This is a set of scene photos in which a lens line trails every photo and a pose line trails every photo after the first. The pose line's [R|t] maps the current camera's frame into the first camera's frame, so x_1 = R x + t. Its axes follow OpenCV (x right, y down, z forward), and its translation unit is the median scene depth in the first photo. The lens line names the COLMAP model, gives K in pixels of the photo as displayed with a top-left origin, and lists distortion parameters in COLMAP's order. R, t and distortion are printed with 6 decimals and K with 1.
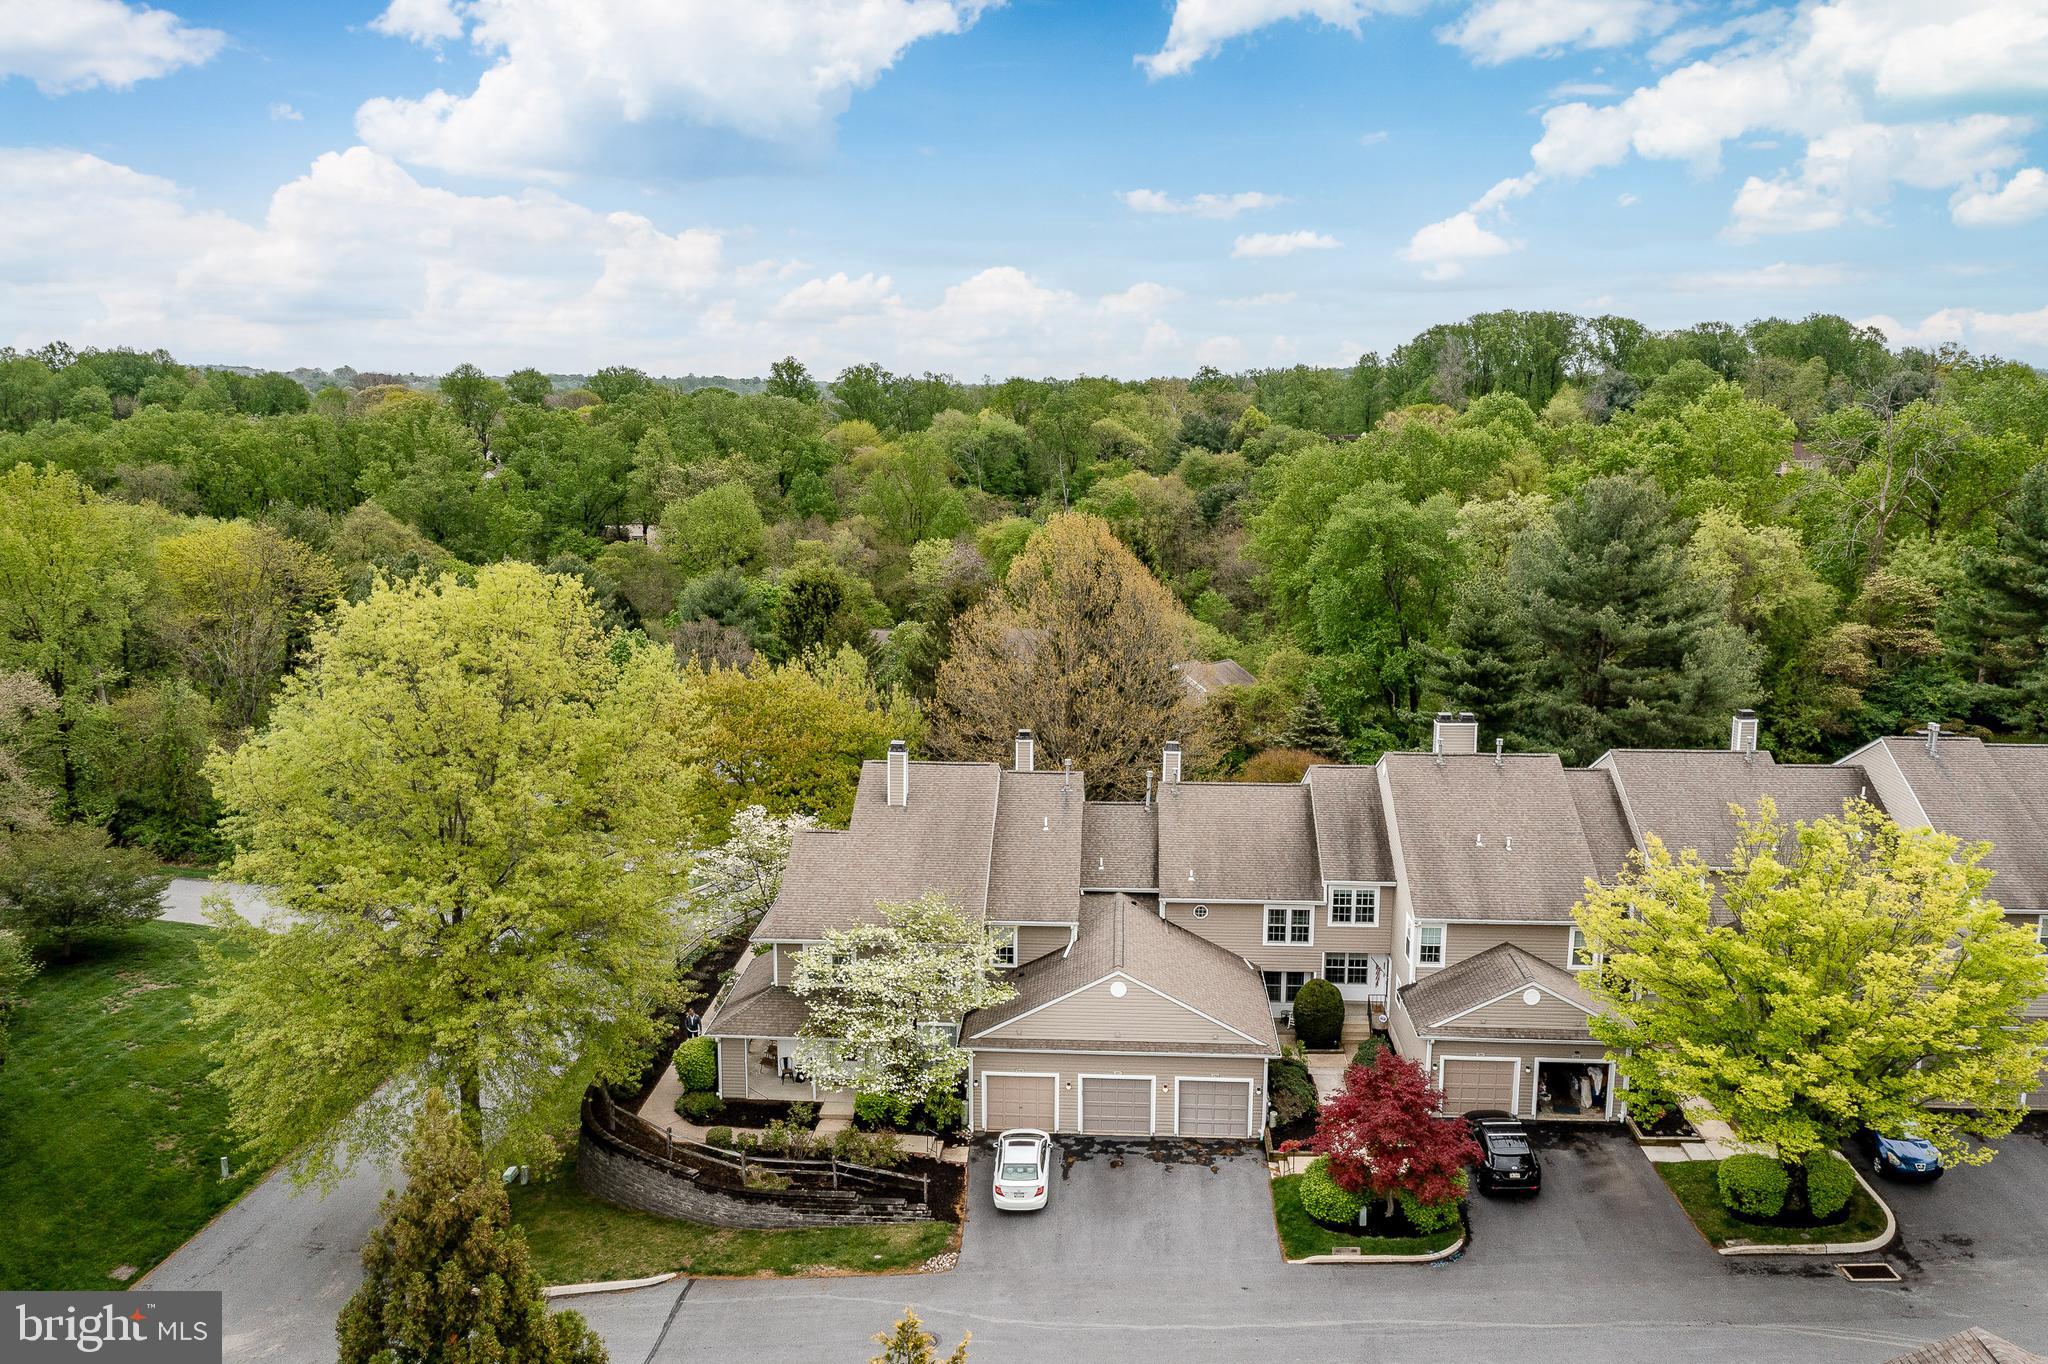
lens RADIAL K [[1631.3, 0, 1024.0], [0, 1631.3, 682.0], [0, 0, 1]] dist [-0.011802, 0.042432]
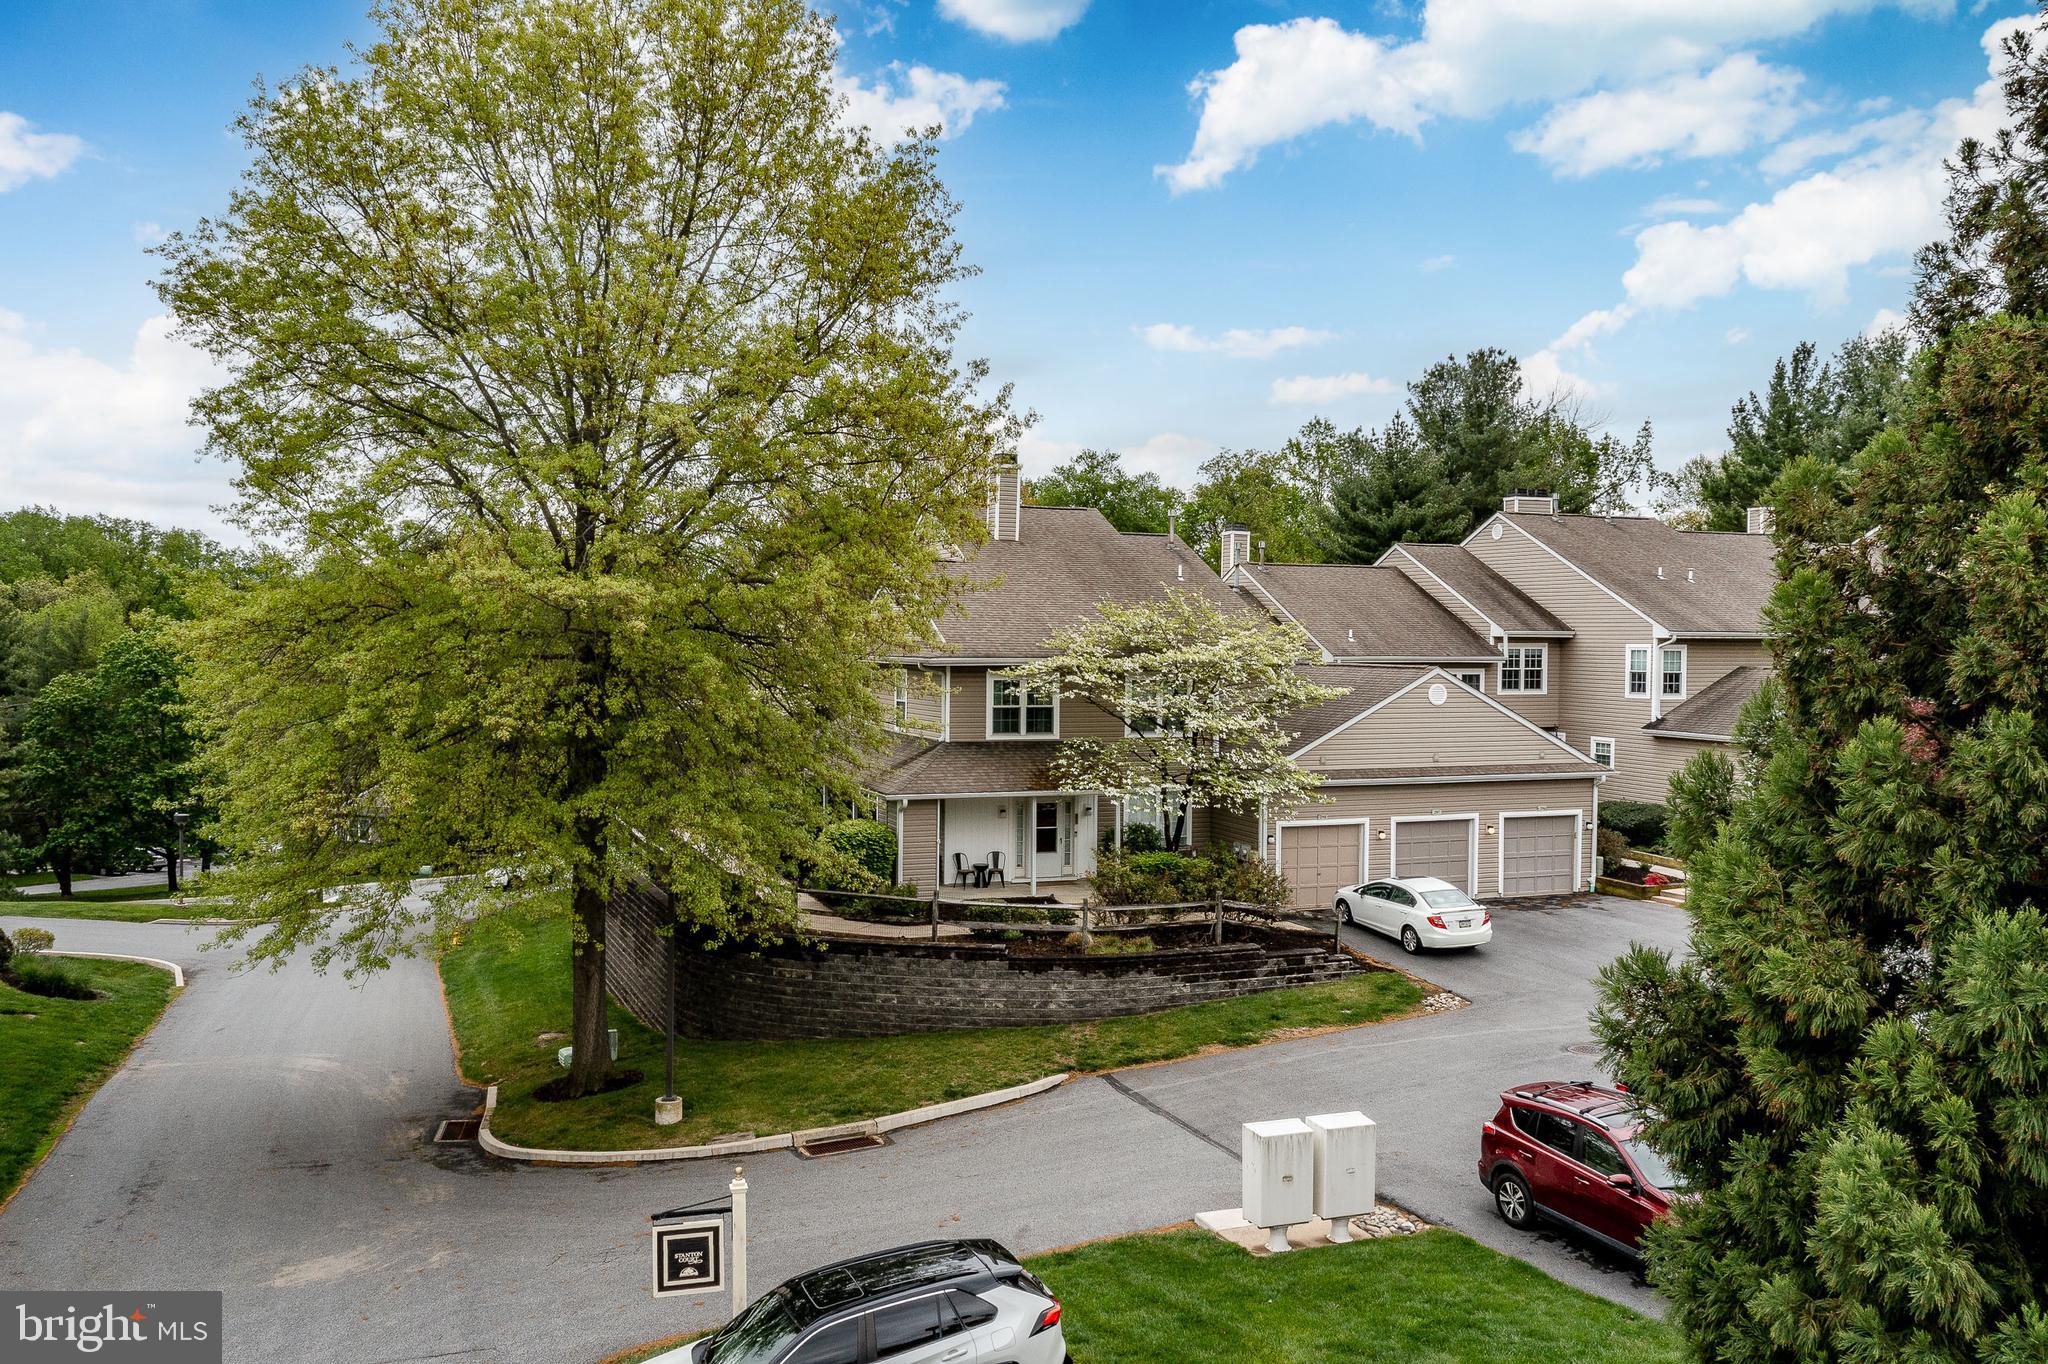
lens RADIAL K [[1631.3, 0, 1024.0], [0, 1631.3, 682.0], [0, 0, 1]] dist [-0.011802, 0.042432]
pose [[0.907210, -0.006692, 0.420625, -0.431979], [0.071536, 0.987765, -0.138576, 0.274697], [-0.414551, 0.155807, 0.896589, 0.408631]]
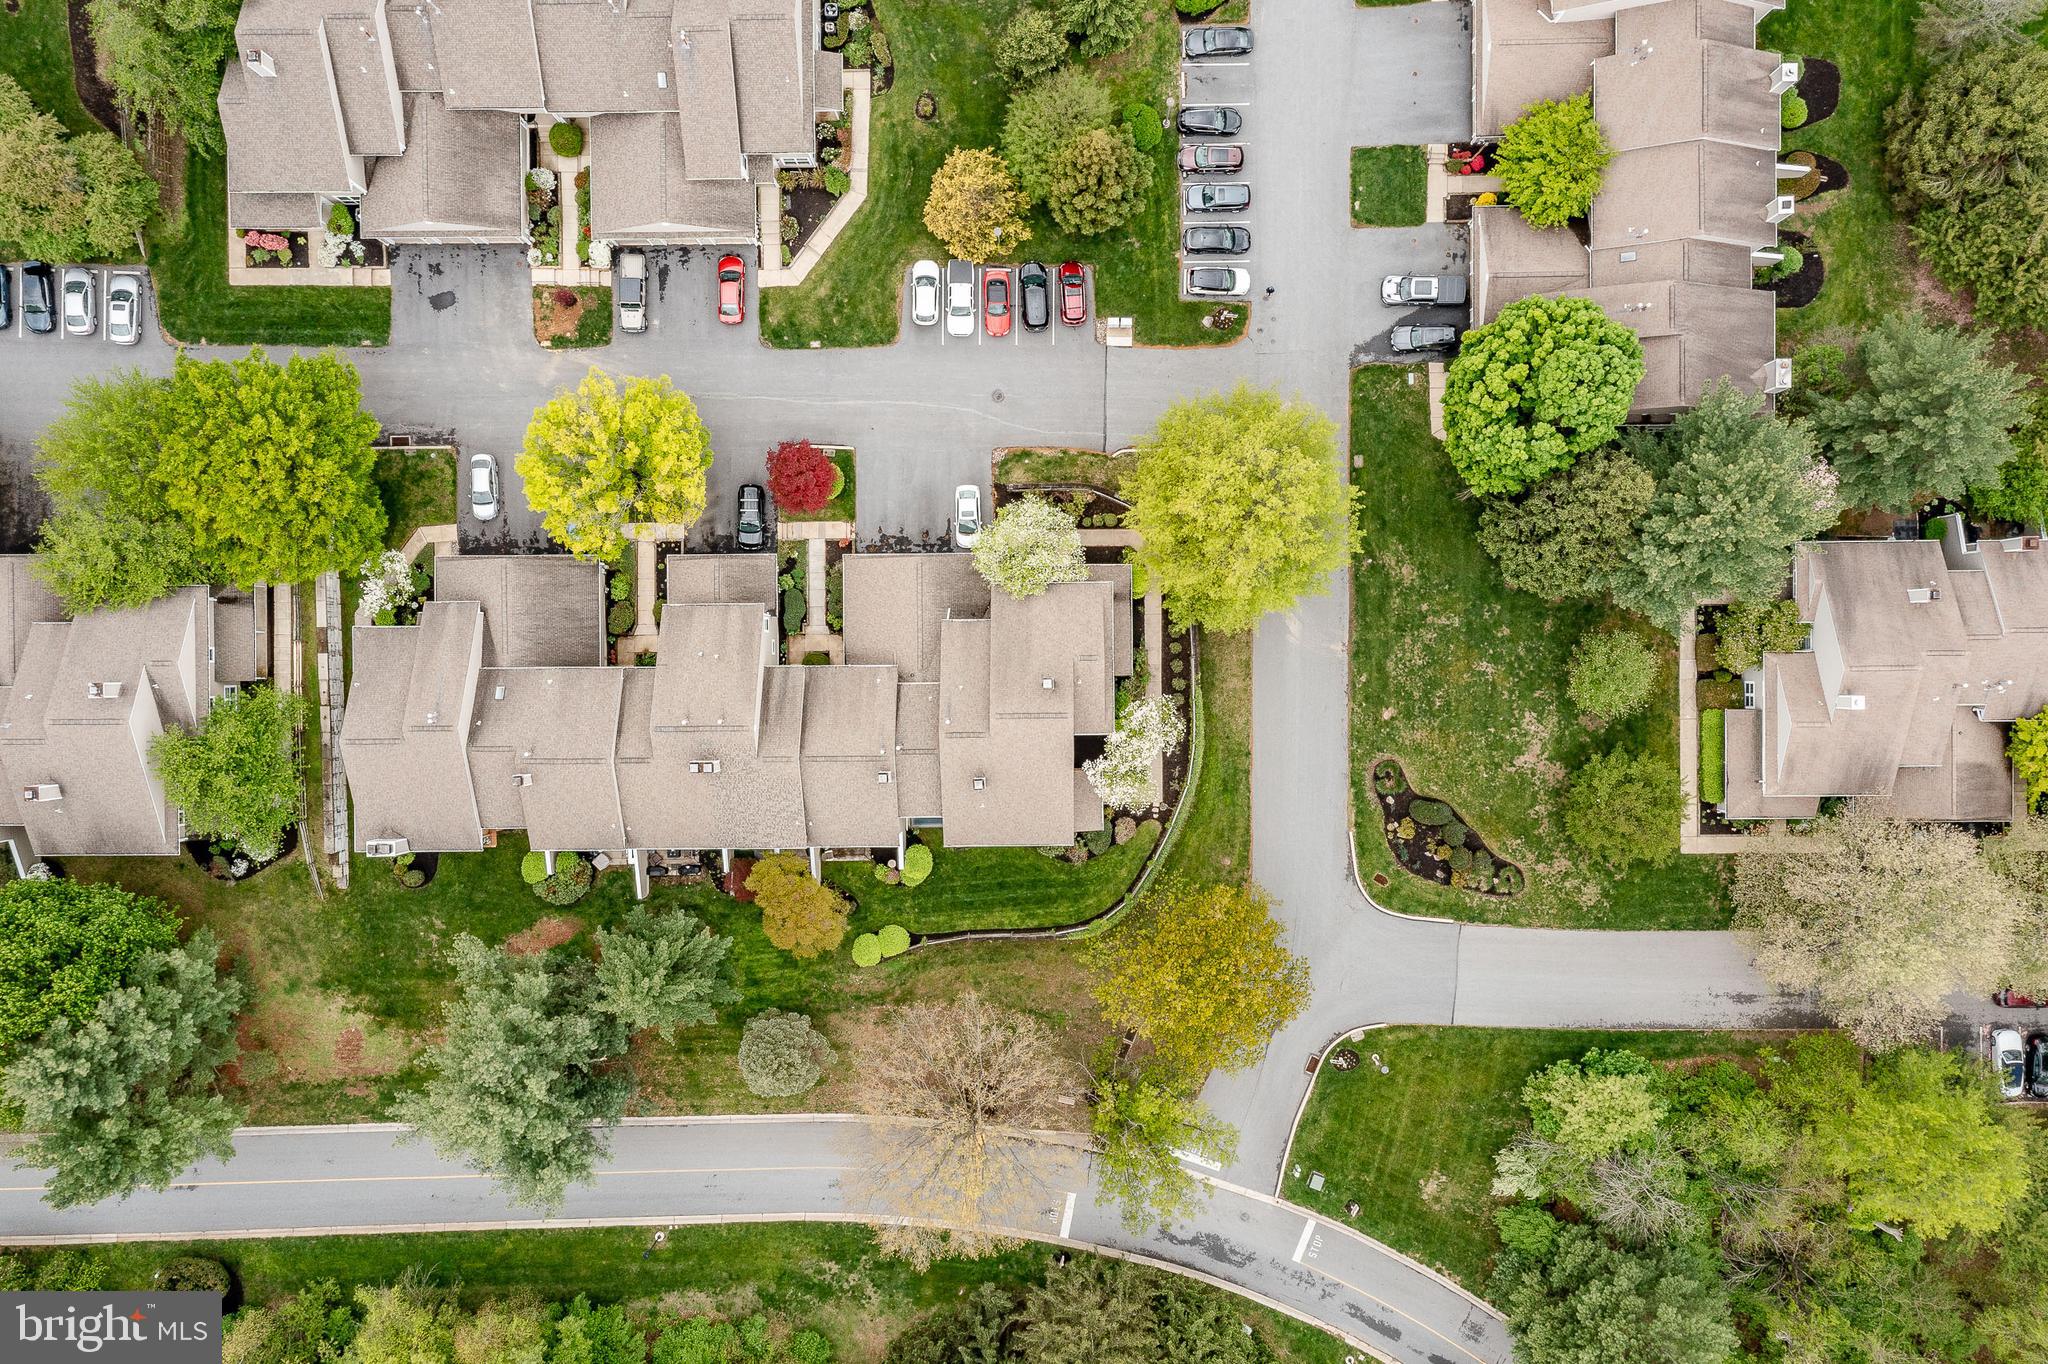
lens RADIAL K [[1631.3, 0, 1024.0], [0, 1631.3, 682.0], [0, 0, 1]] dist [-0.011802, 0.042432]
pose [[-0.997482, 0.068521, 0.018293, -0.096896], [0.004500, -0.196267, 0.980540, -1.819782], [0.070778, 0.978153, 0.195465, 0.770274]]
